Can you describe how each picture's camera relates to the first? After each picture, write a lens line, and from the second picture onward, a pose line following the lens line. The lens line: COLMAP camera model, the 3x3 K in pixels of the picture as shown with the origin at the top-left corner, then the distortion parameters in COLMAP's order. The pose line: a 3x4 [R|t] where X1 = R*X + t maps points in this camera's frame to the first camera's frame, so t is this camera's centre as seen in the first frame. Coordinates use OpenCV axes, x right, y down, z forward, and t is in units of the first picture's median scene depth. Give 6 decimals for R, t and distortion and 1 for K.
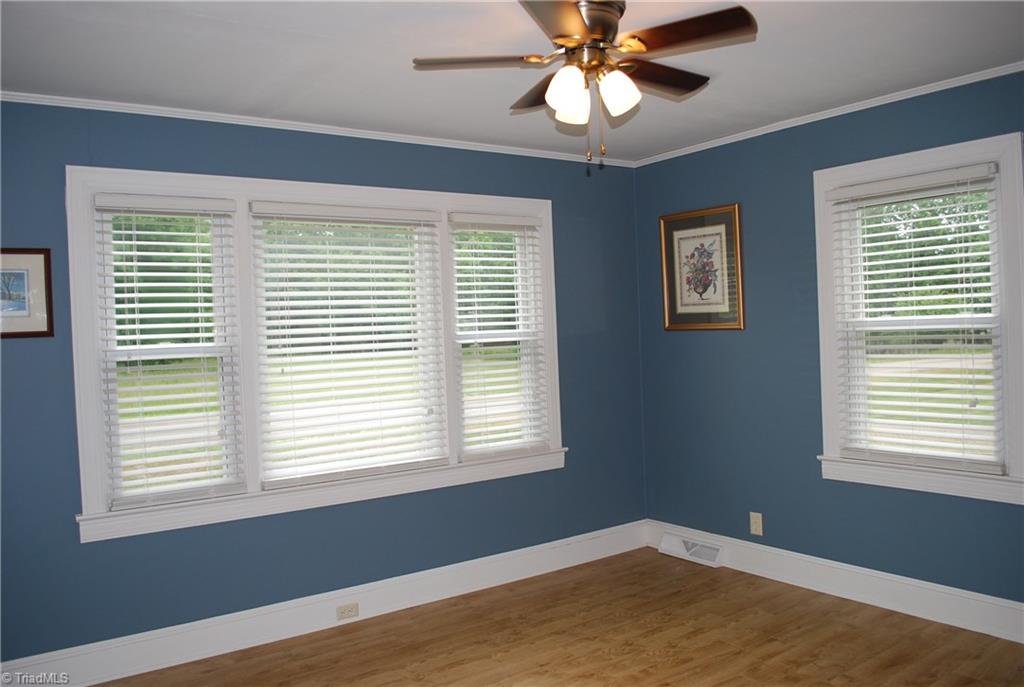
lens RADIAL K [[819.8, 0, 516.0], [0, 819.8, 346.3], [0, 0, 1]] dist [-0.062231, 0.000362]
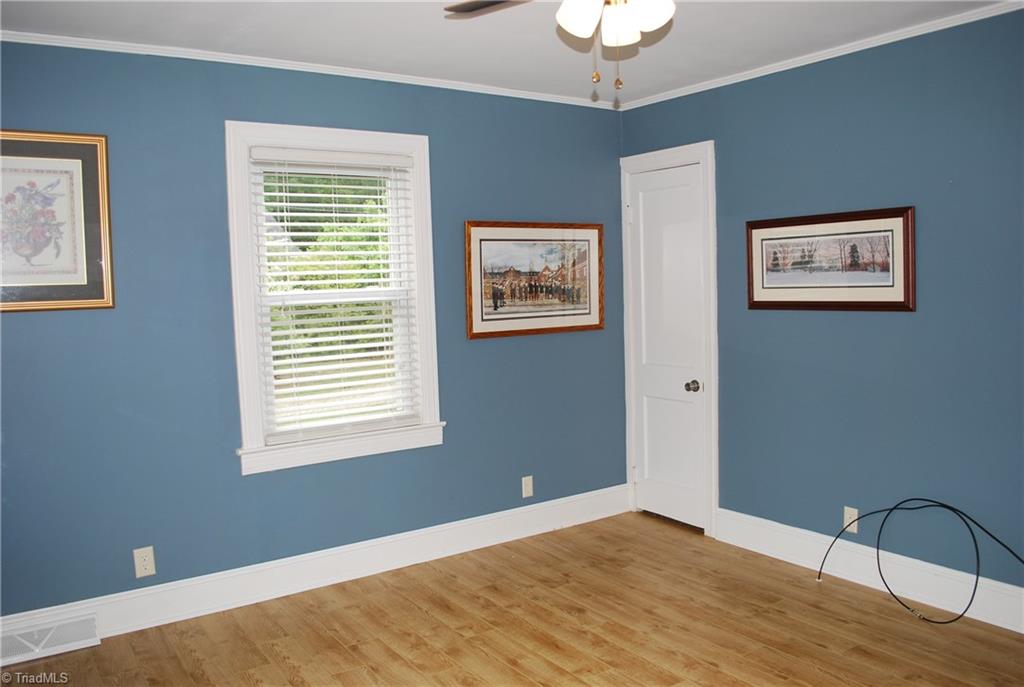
lens RADIAL K [[819.8, 0, 516.0], [0, 819.8, 346.3], [0, 0, 1]] dist [-0.062231, 0.000362]
pose [[0.020865, -0.043540, 0.998834, -0.493000], [0.053713, 0.997657, 0.042367, 0.002678], [-0.998338, 0.052767, 0.023155, 0.689879]]
